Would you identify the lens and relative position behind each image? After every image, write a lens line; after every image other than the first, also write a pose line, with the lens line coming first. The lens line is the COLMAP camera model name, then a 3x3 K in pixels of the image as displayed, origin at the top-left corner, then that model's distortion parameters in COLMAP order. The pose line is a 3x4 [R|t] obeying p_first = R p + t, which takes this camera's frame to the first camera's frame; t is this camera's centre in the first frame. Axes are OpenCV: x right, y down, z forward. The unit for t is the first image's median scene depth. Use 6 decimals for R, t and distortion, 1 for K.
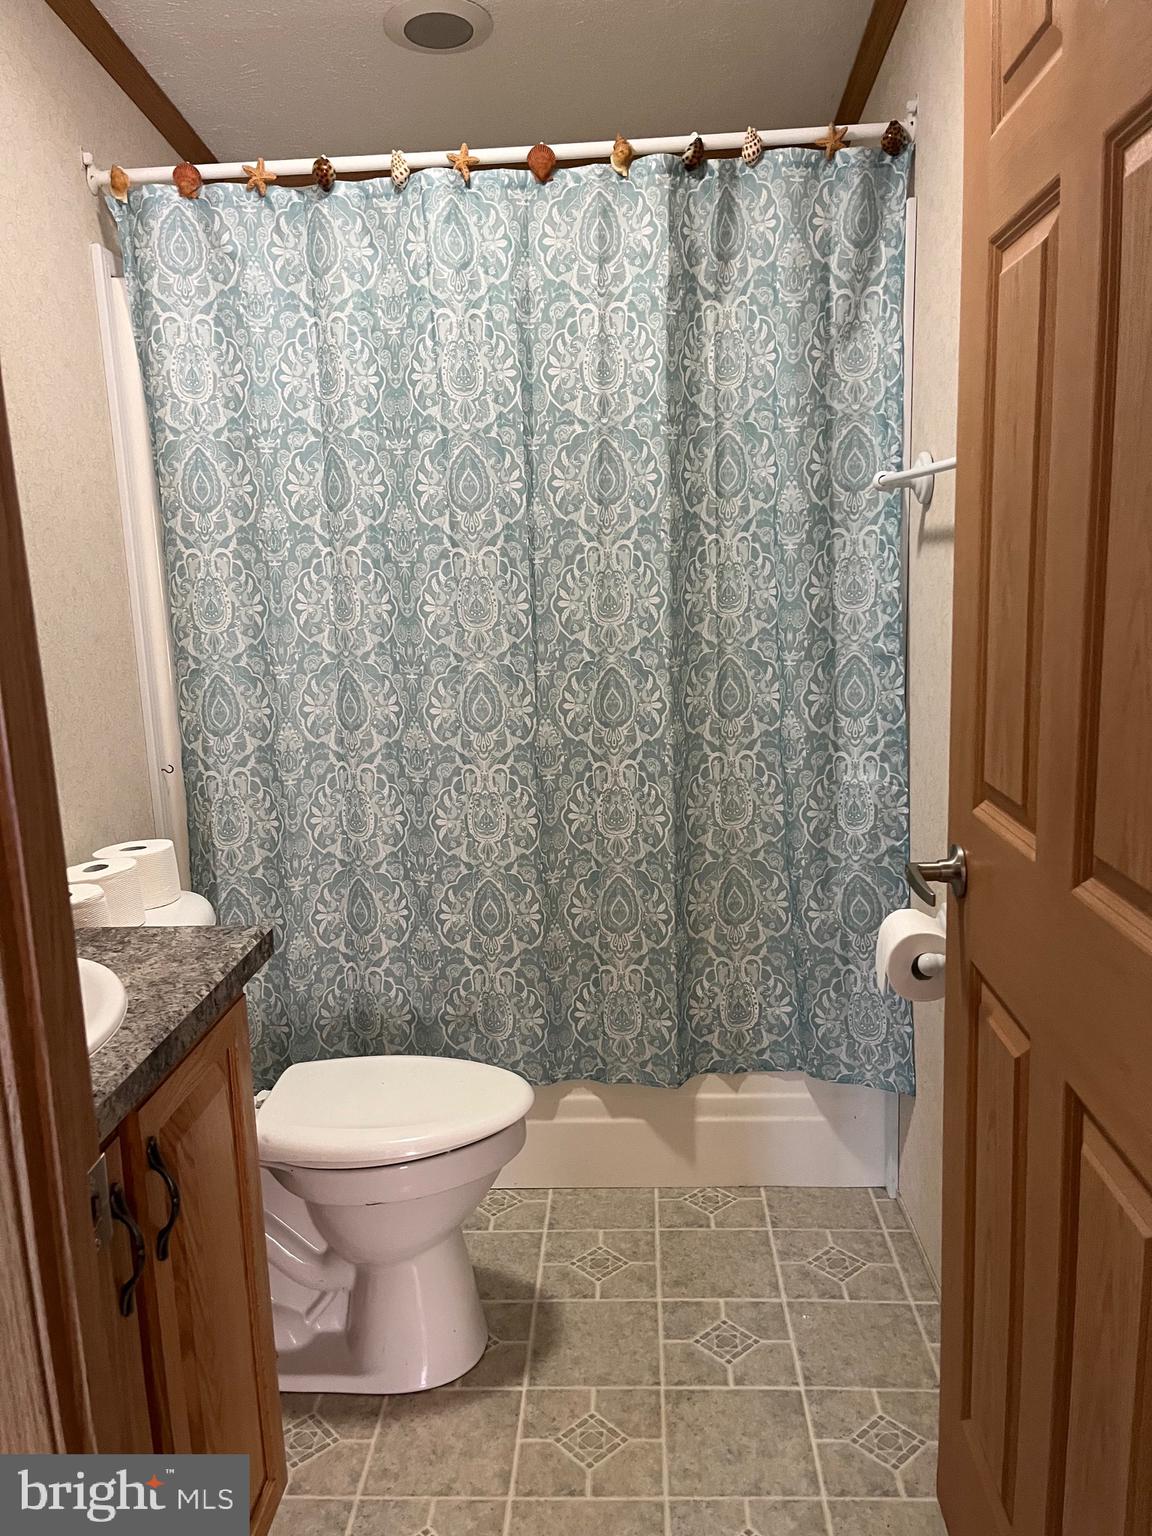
lens RADIAL K [[1167.8, 0, 575.8], [0, 1167.8, 779.1], [0, 0, 1]] dist [0.059990, -0.073860]
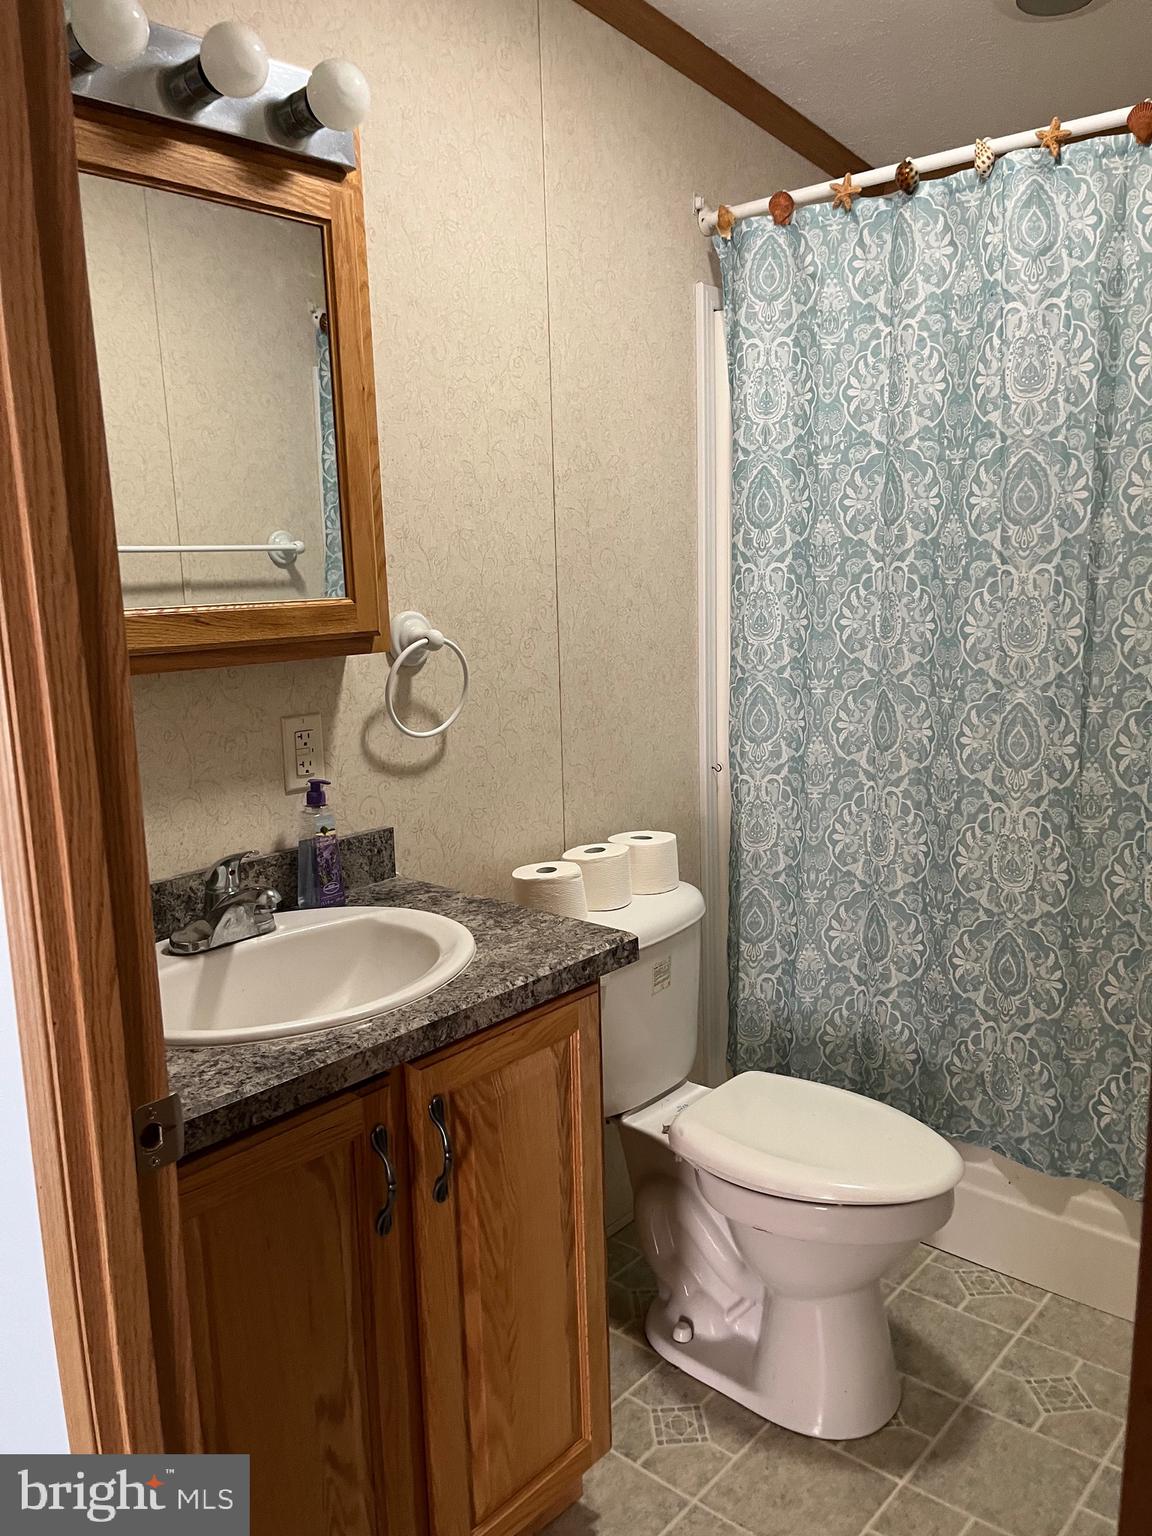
lens RADIAL K [[1167.8, 0, 569.7], [0, 1167.8, 779.6], [0, 0, 1]] dist [0.059990, -0.073860]
pose [[0.788193, 0.126948, -0.602192, 0.202254], [-0.118691, 0.991480, 0.053662, -0.041515], [0.603874, 0.029179, 0.796546, 0.075023]]
